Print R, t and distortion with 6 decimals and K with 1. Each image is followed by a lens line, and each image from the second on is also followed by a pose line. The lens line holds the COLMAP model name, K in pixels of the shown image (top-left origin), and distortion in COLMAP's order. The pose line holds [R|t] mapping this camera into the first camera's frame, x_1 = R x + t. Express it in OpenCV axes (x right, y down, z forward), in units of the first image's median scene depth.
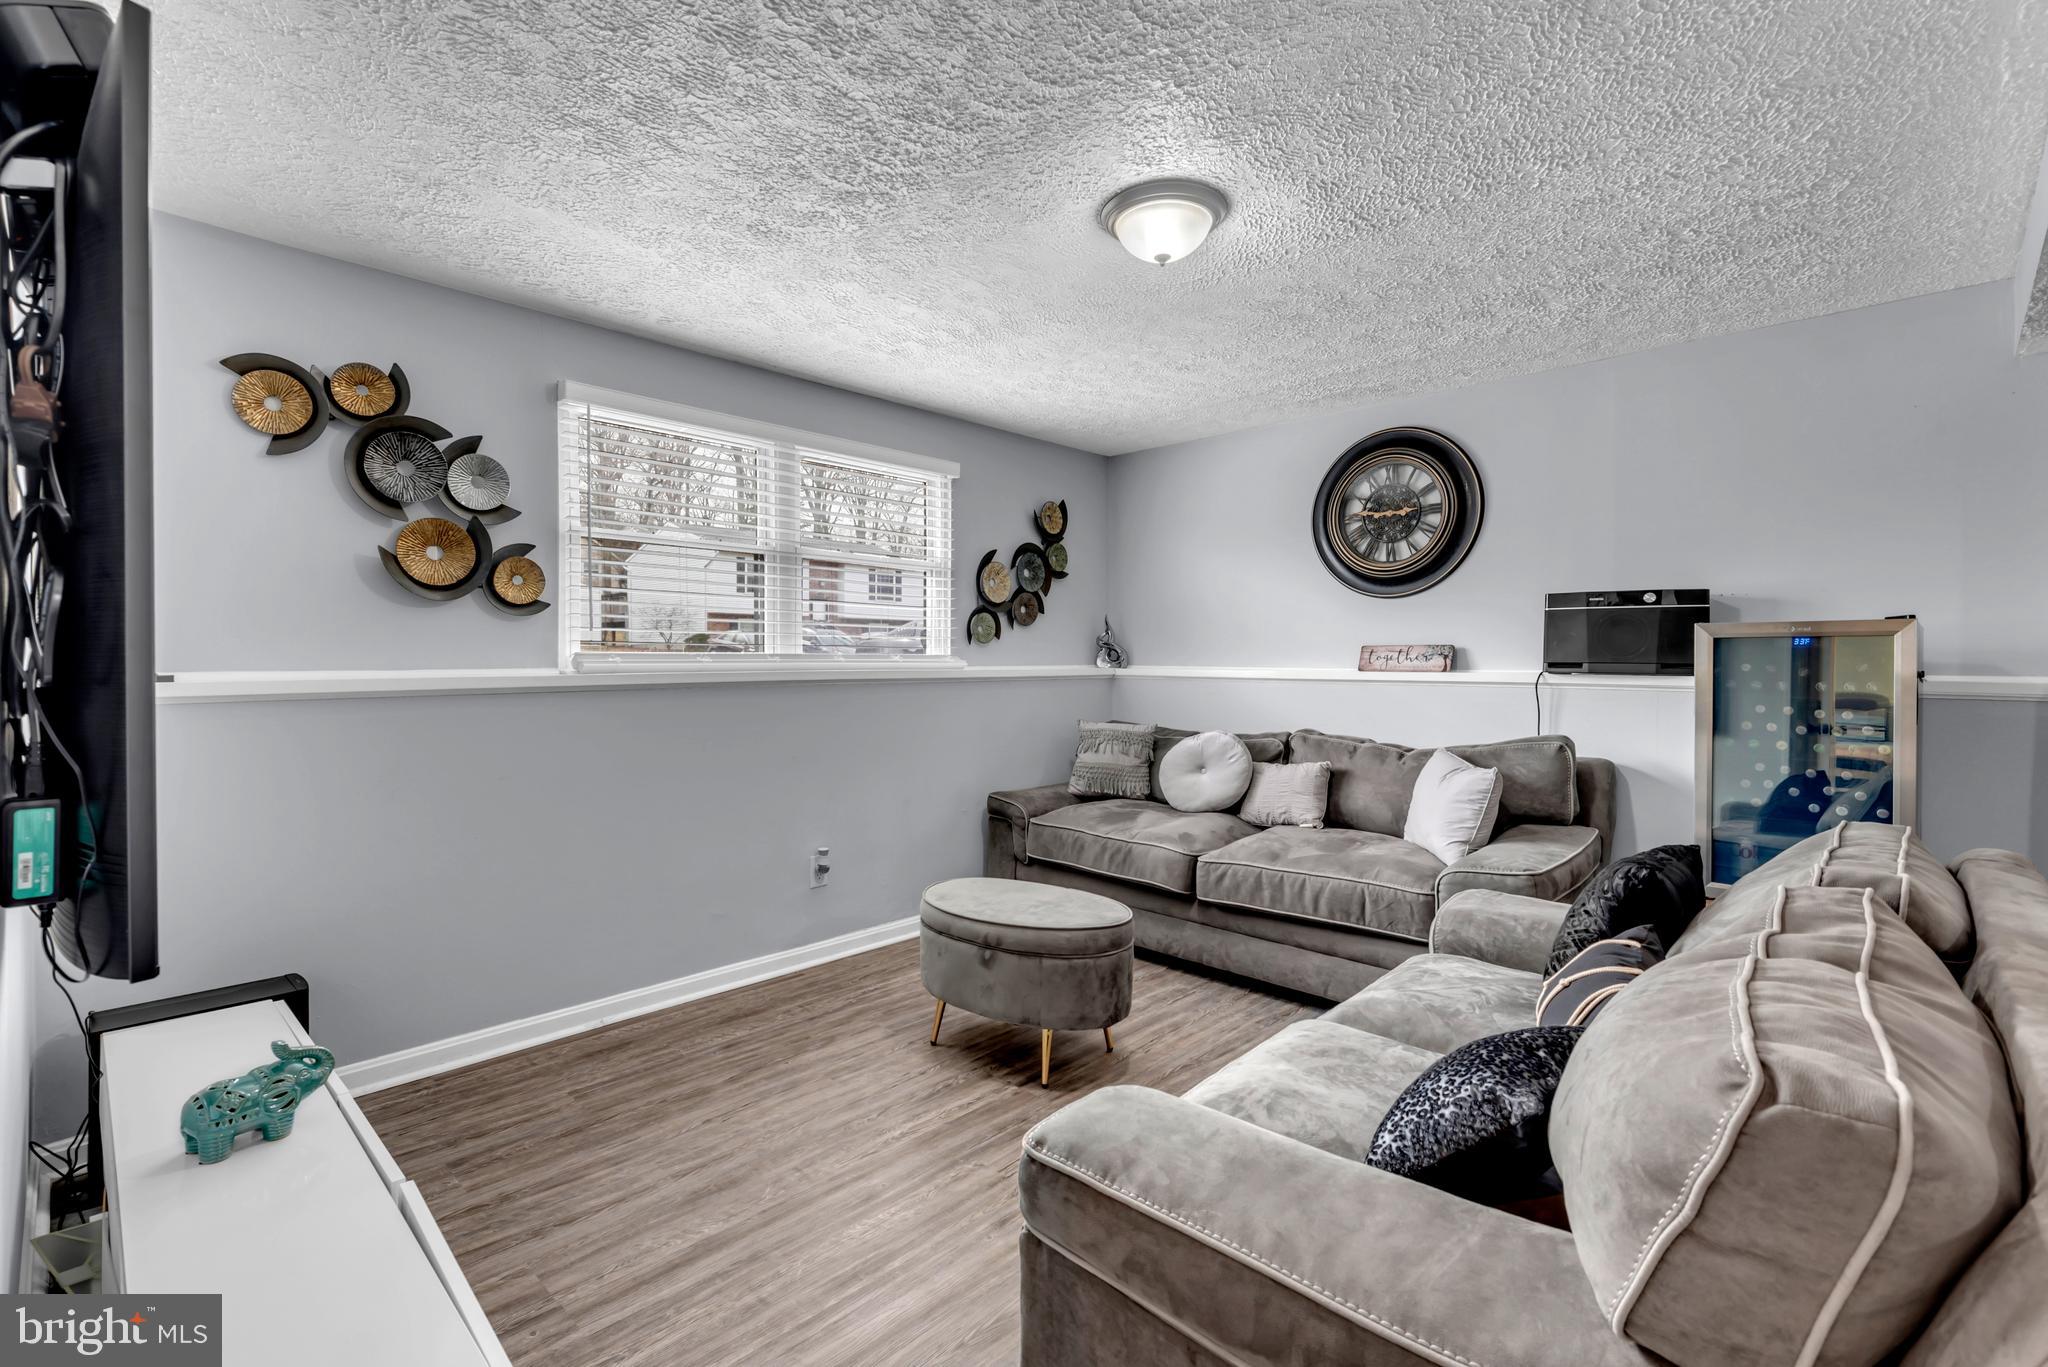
lens RADIAL K [[917.7, 0, 1016.3], [0, 917.7, 674.7], [0, 0, 1]] dist [0.037580, -0.018951]
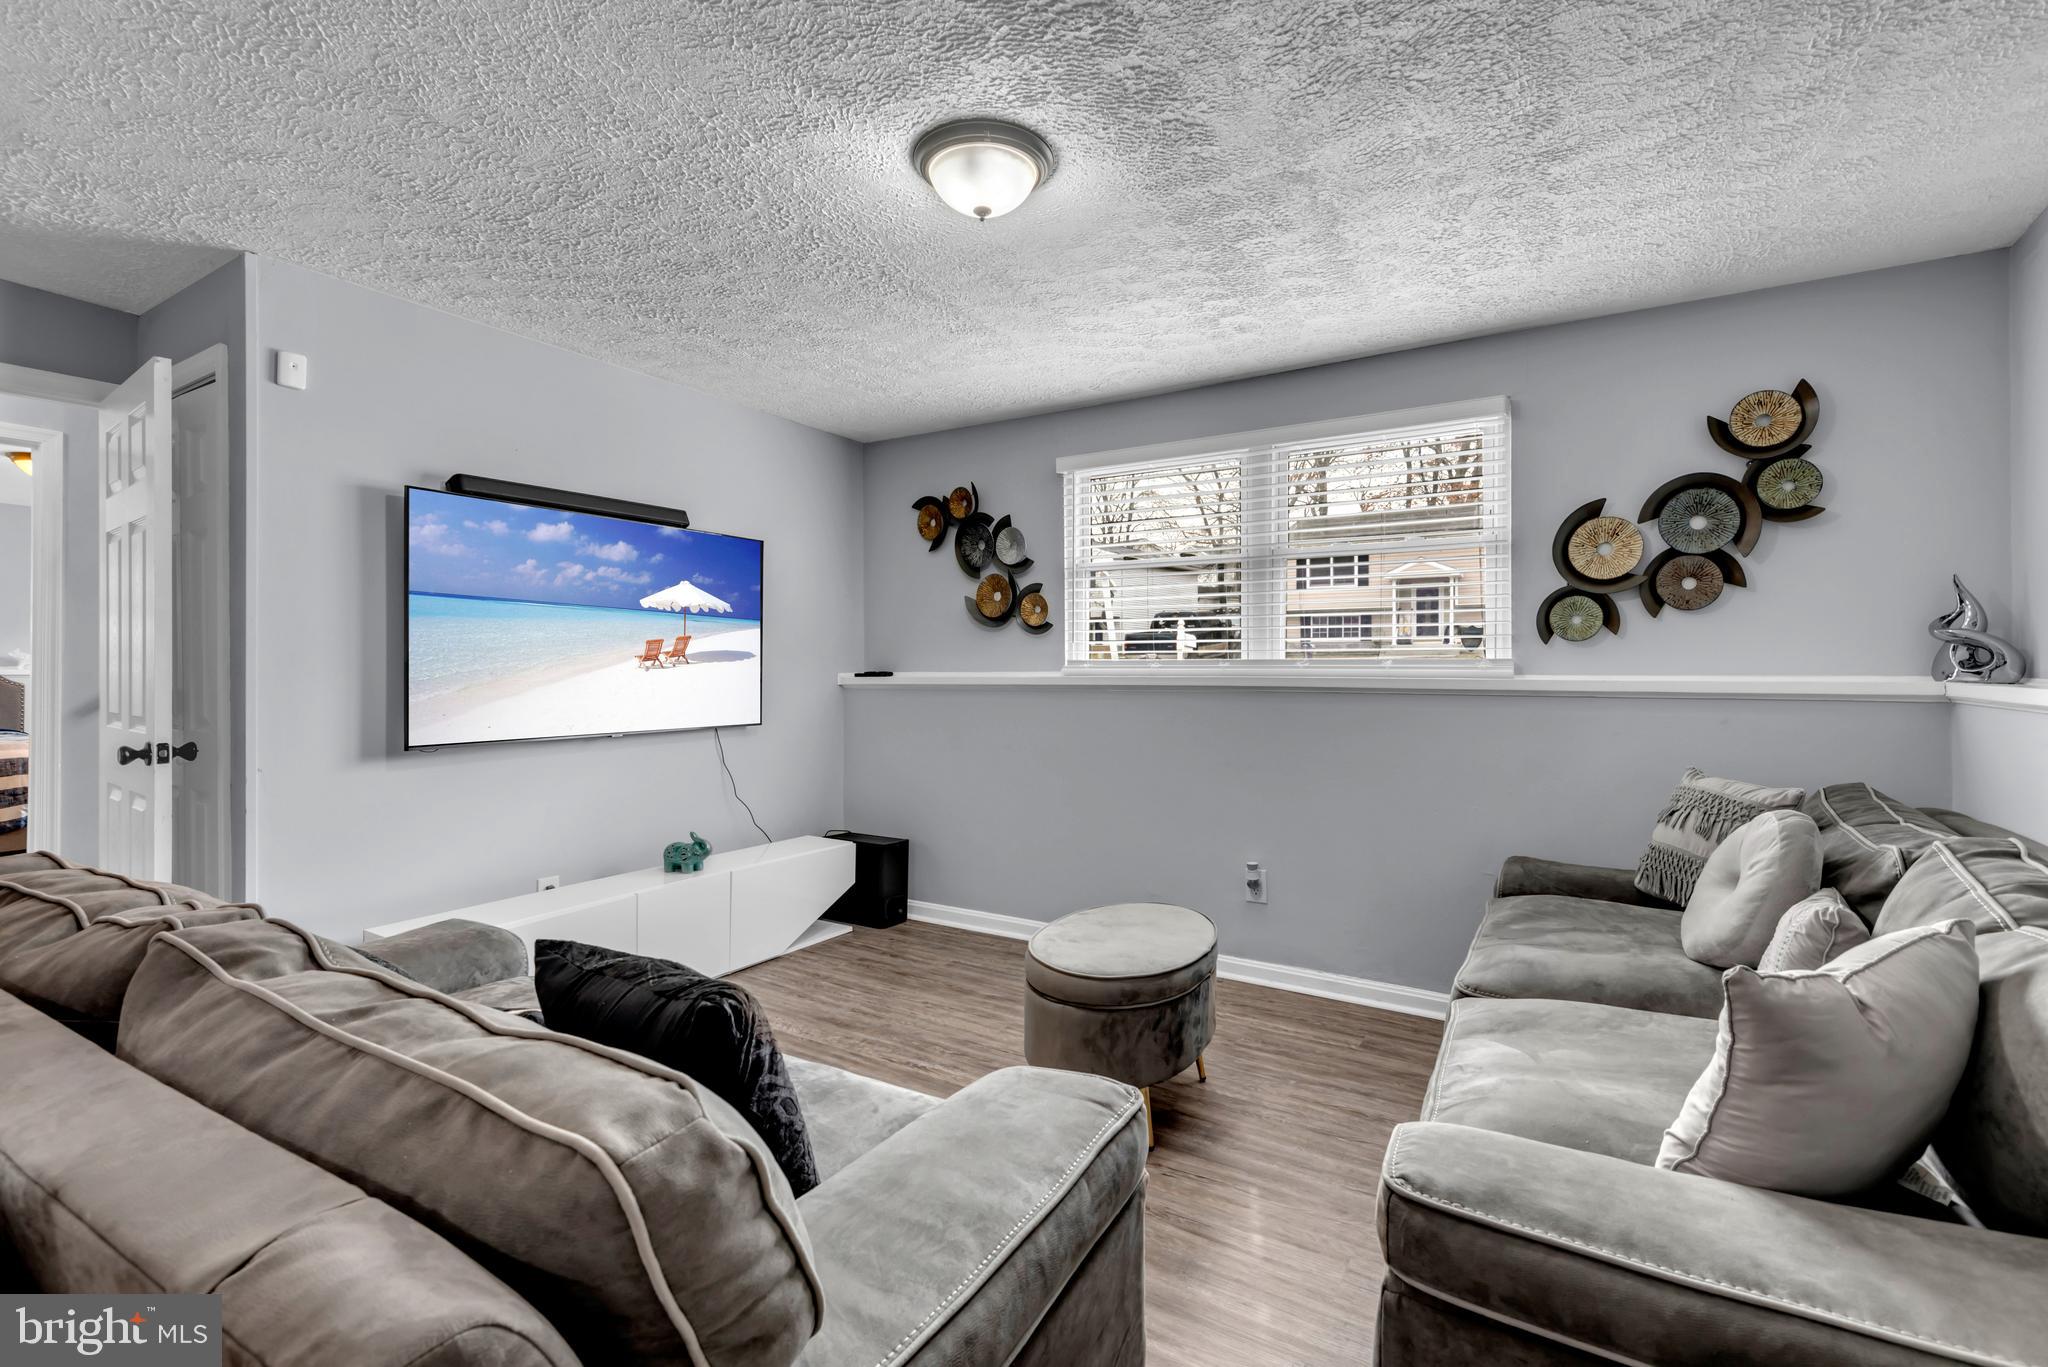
lens RADIAL K [[917.7, 0, 1016.3], [0, 917.7, 674.7], [0, 0, 1]] dist [0.037580, -0.018951]
pose [[0.211210, 0.006769, -0.977417, 0.825596], [-0.017298, 0.999845, 0.003186, -0.006565], [0.977288, 0.016234, 0.211295, 0.677840]]
